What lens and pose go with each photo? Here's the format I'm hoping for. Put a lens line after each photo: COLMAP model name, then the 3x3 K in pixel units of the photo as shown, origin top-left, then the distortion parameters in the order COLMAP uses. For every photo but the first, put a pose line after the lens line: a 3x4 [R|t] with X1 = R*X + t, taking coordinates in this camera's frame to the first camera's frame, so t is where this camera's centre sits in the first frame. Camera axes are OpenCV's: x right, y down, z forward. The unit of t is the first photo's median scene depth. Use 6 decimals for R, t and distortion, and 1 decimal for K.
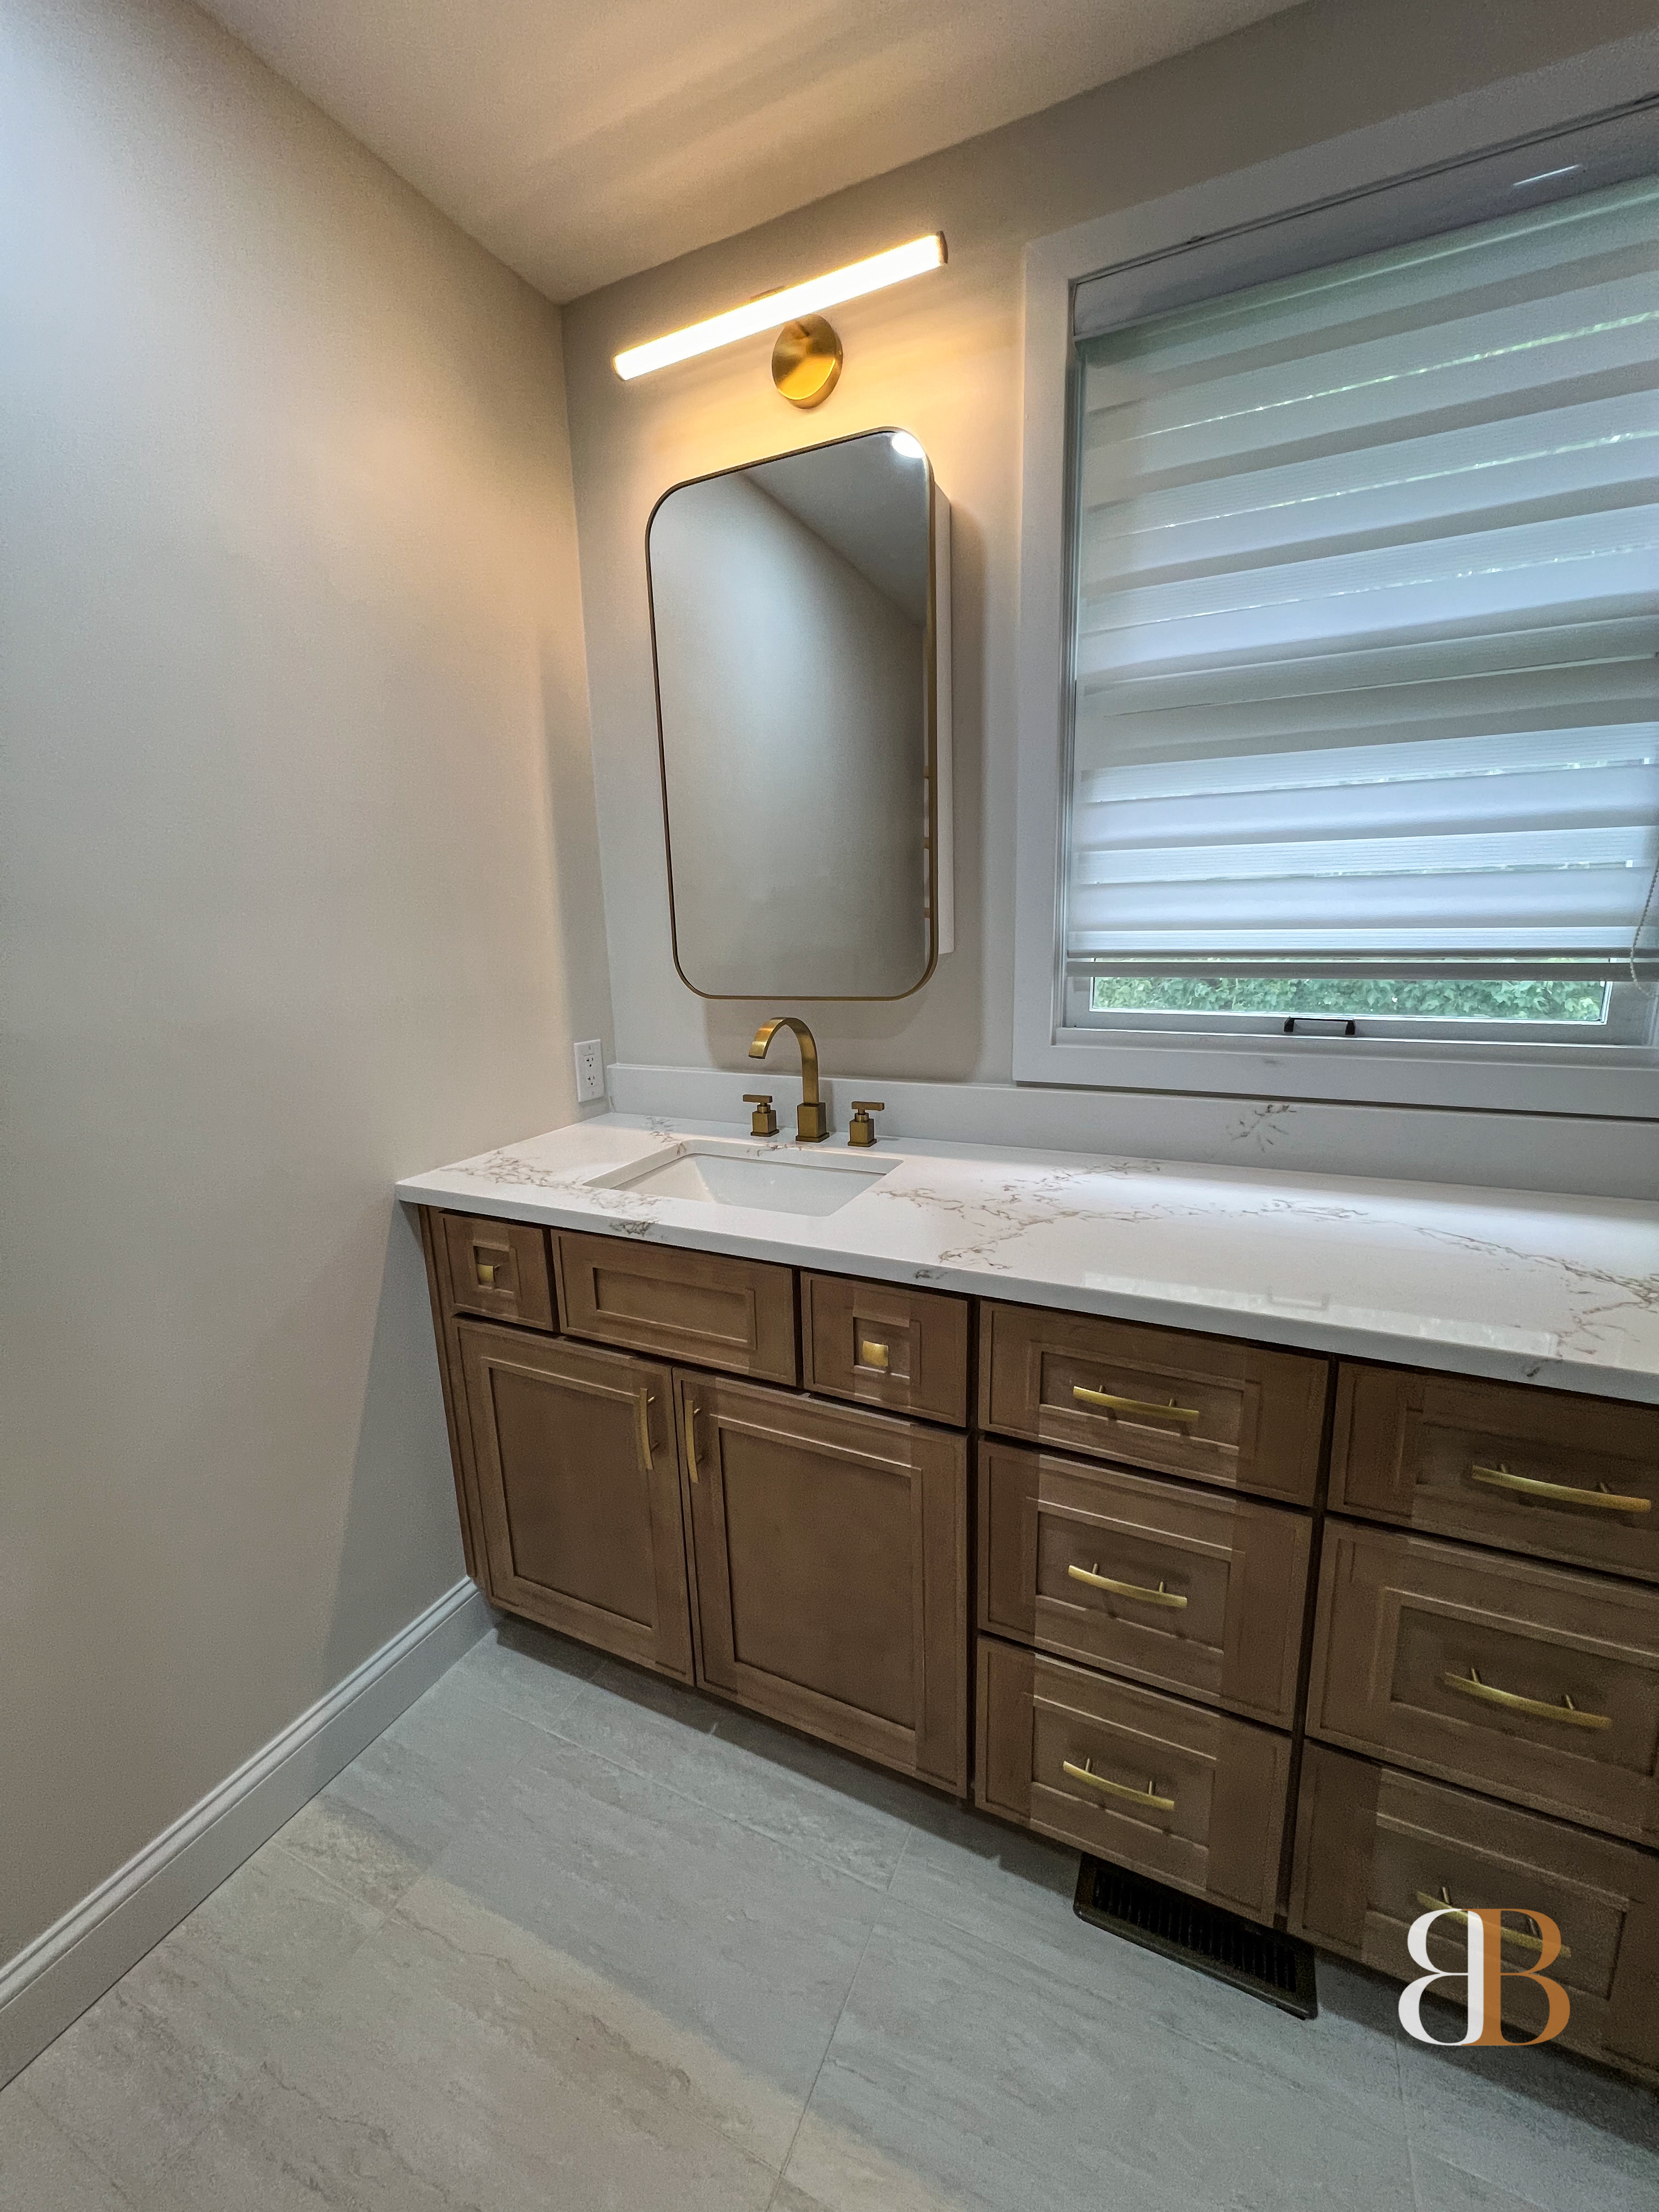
lens RADIAL K [[884.5, 0, 834.5], [0, 884.5, 1104.4], [0, 0, 1]] dist [-0.001691, 0.000967]
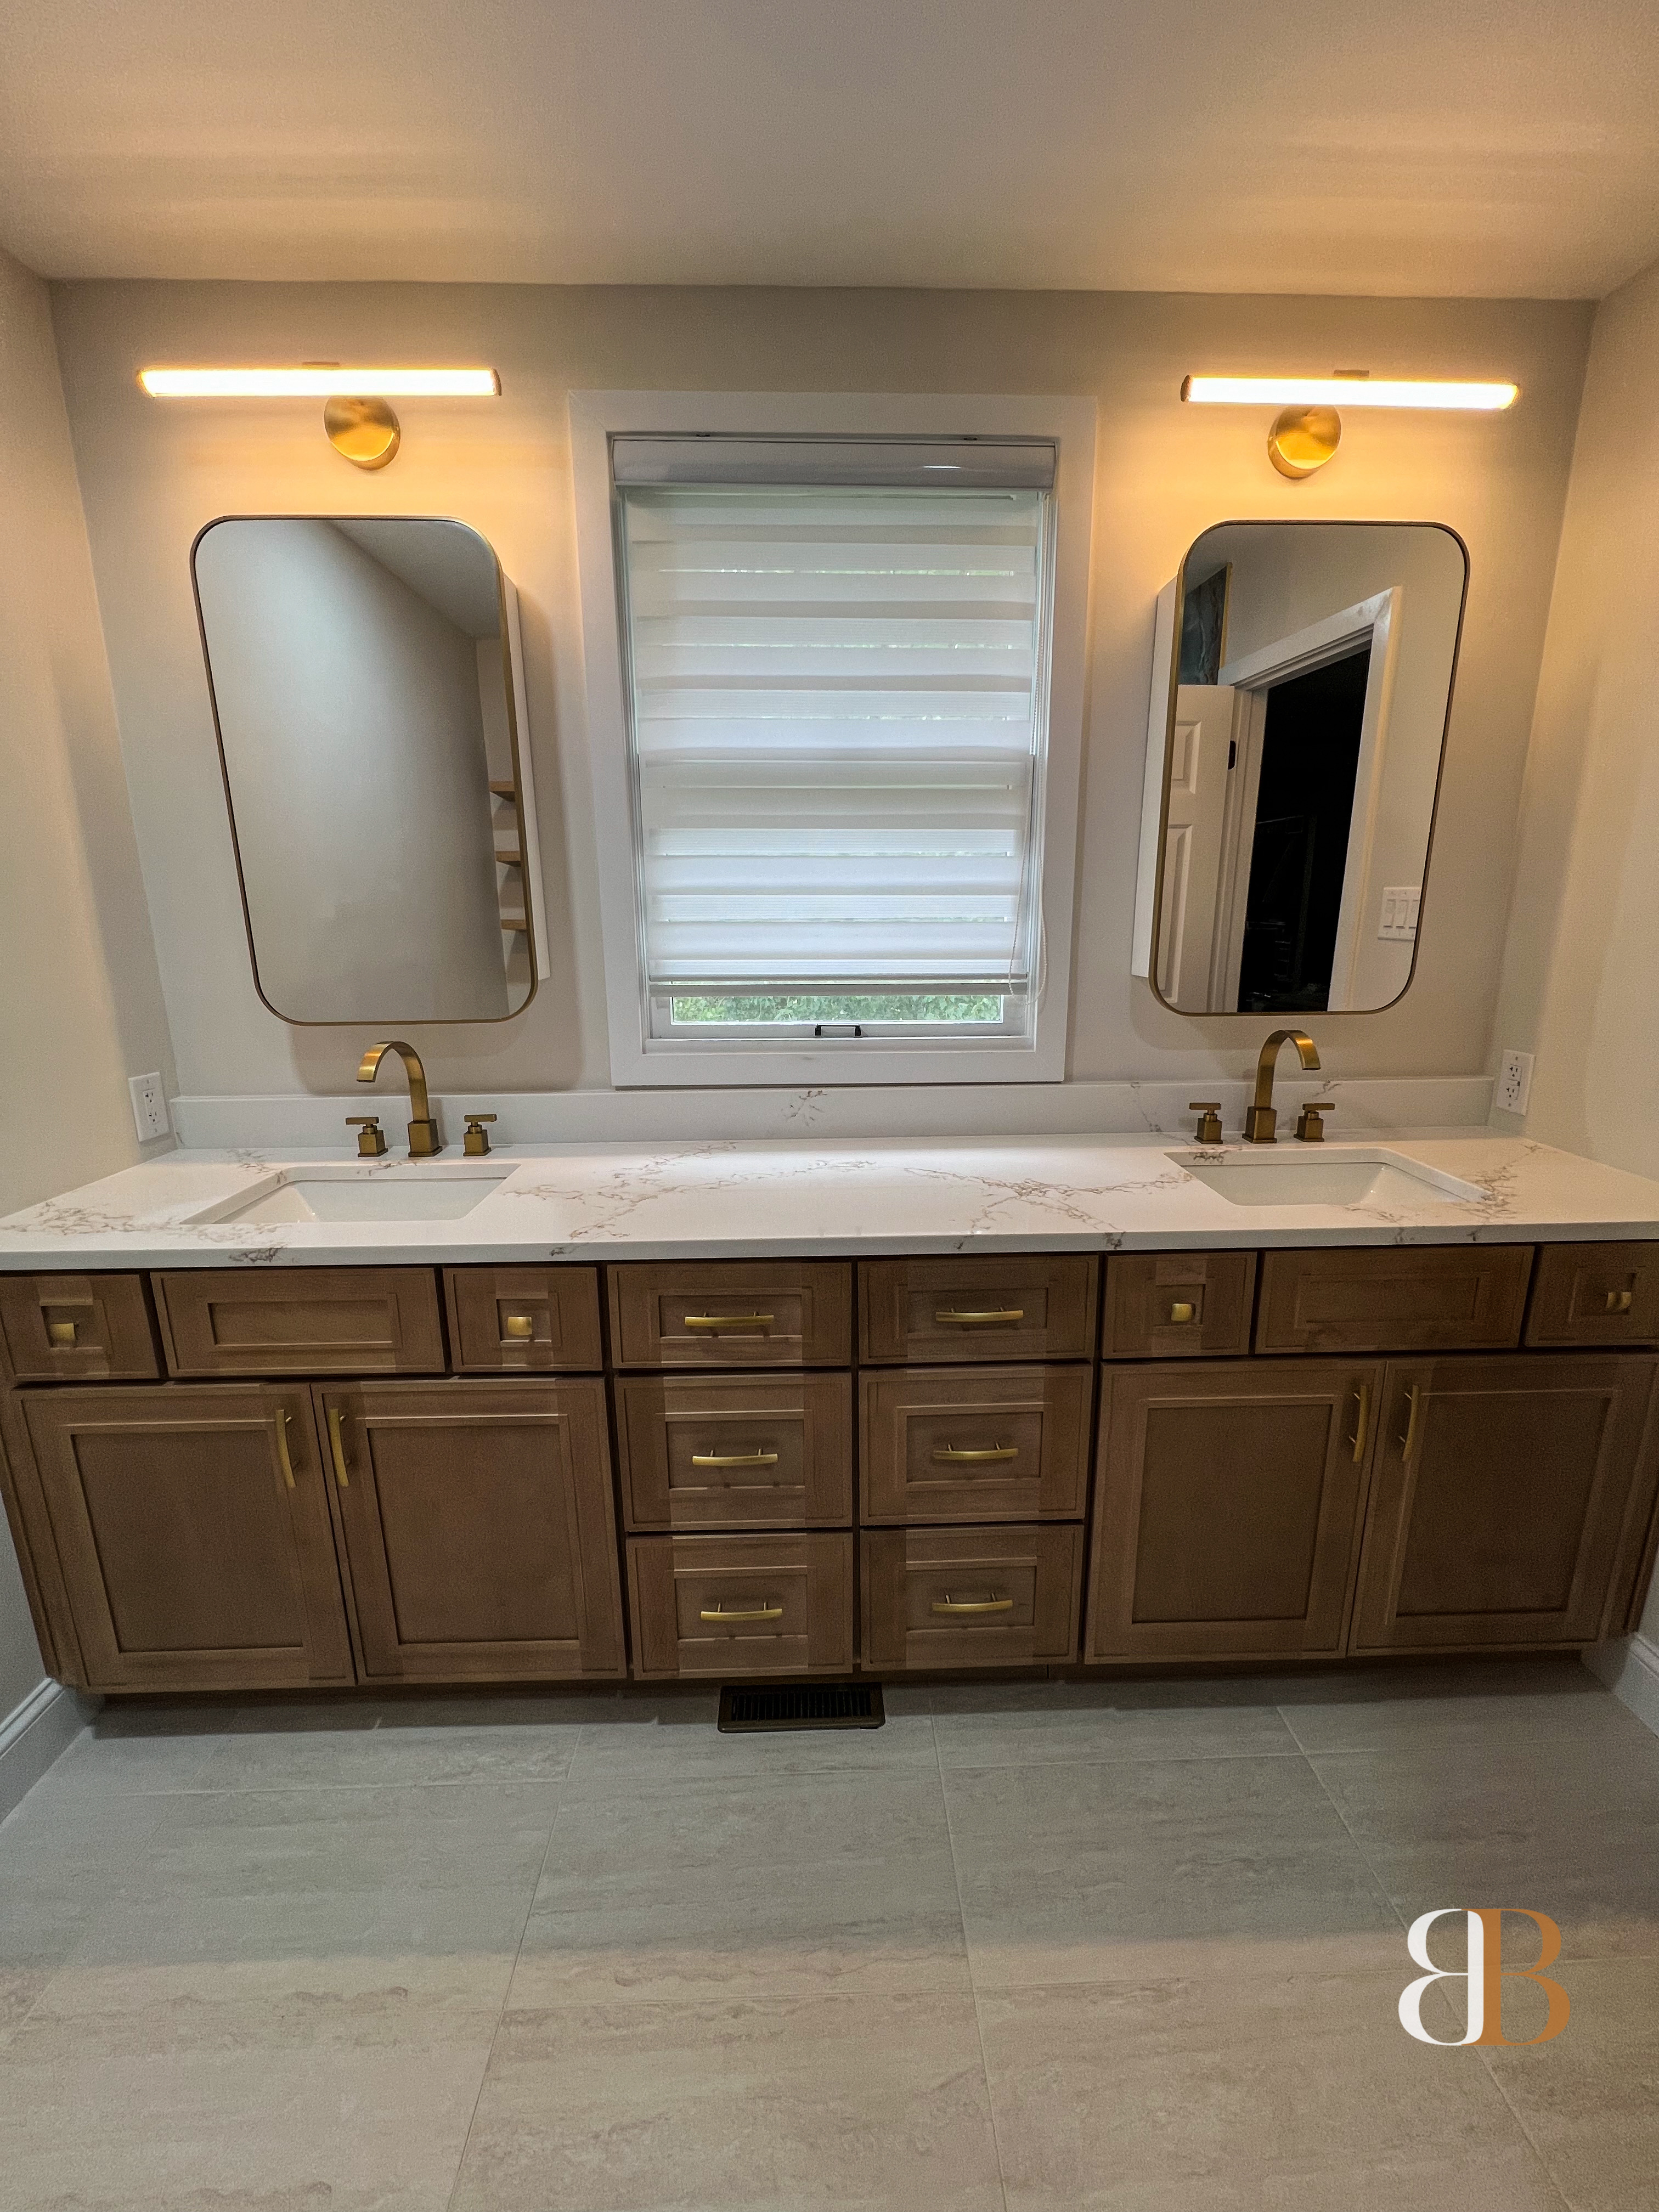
lens RADIAL K [[884.5, 0, 838.6], [0, 884.5, 1105.1], [0, 0, 1]] dist [-0.001691, 0.000967]
pose [[0.890378, -0.079747, 0.448183, -0.071060], [0.078370, 0.996689, 0.021653, -0.004190], [-0.448426, 0.015845, 0.893680, -0.222683]]
